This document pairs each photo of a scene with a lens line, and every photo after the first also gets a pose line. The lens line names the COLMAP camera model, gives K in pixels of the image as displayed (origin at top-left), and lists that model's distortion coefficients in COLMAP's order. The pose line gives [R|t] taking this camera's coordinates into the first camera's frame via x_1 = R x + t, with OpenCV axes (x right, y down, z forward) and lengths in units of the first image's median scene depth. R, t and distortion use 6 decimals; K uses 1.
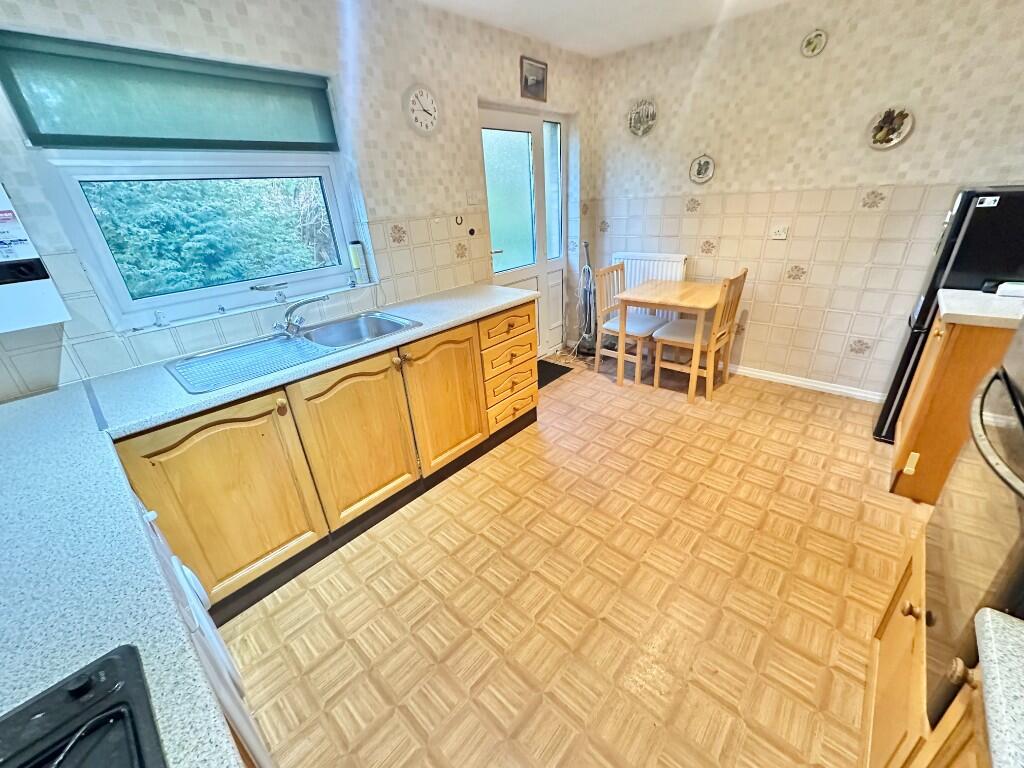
lens RADIAL K [[408.3, 0, 514.2], [0, 408.3, 381.7], [0, 0, 1]] dist [-0.003247, 0.000052]
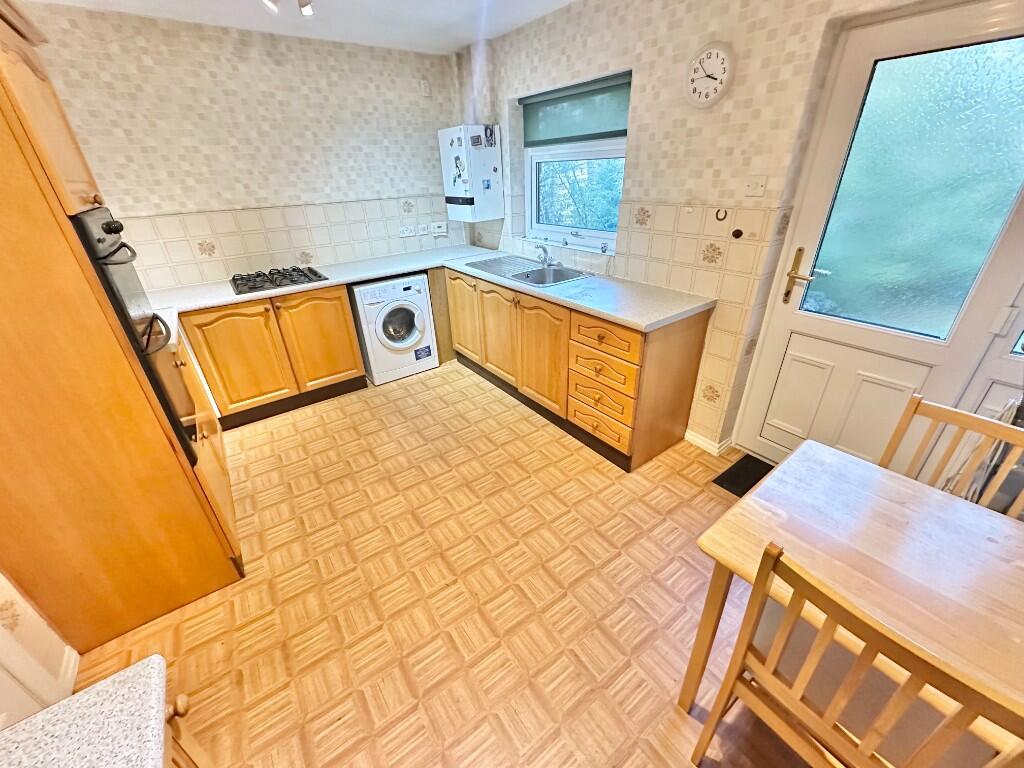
lens RADIAL K [[408.3, 0, 513.1], [0, 408.3, 381.2], [0, 0, 1]] dist [-0.003247, 0.000052]
pose [[-0.207895, 0.511216, -0.833929, 0.885897], [-0.364366, 0.750724, 0.551045, -0.522760], [0.907754, 0.418416, 0.030198, 0.893221]]
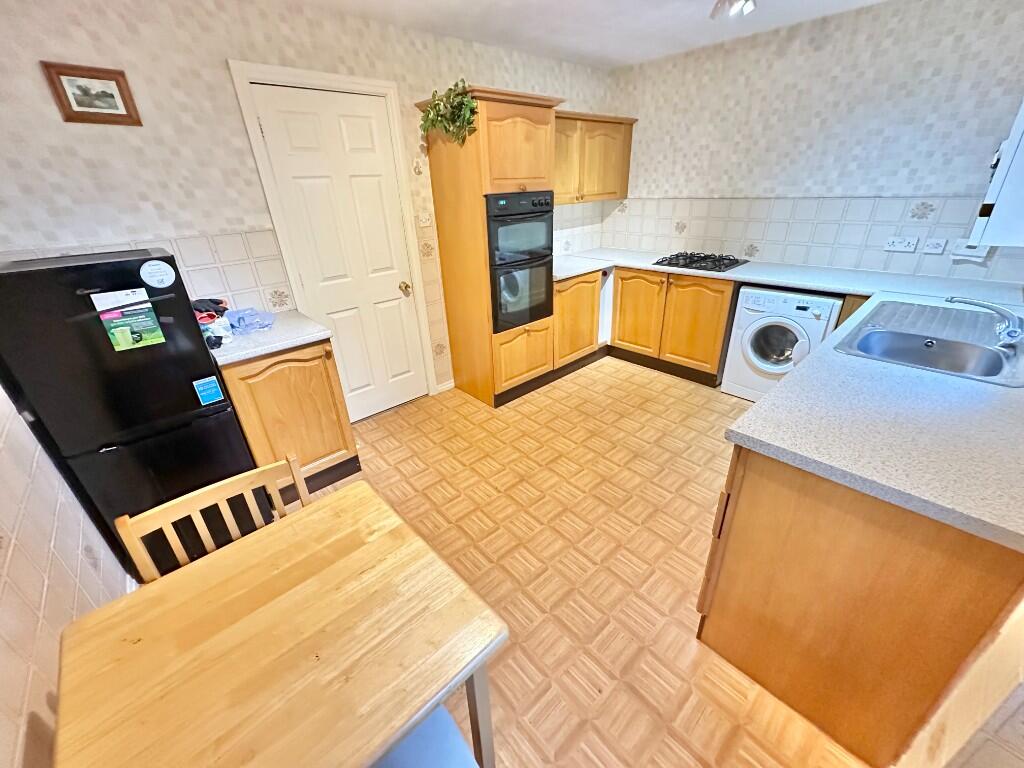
lens RADIAL K [[408.3, 0, 510.5], [0, 408.3, 380.2], [0, 0, 1]] dist [-0.003247, 0.000052]
pose [[-0.988868, 0.043415, 0.142320, 0.263604], [0.137022, 0.638579, 0.757259, -0.705630], [-0.058006, 0.768330, -0.637420, 1.413113]]
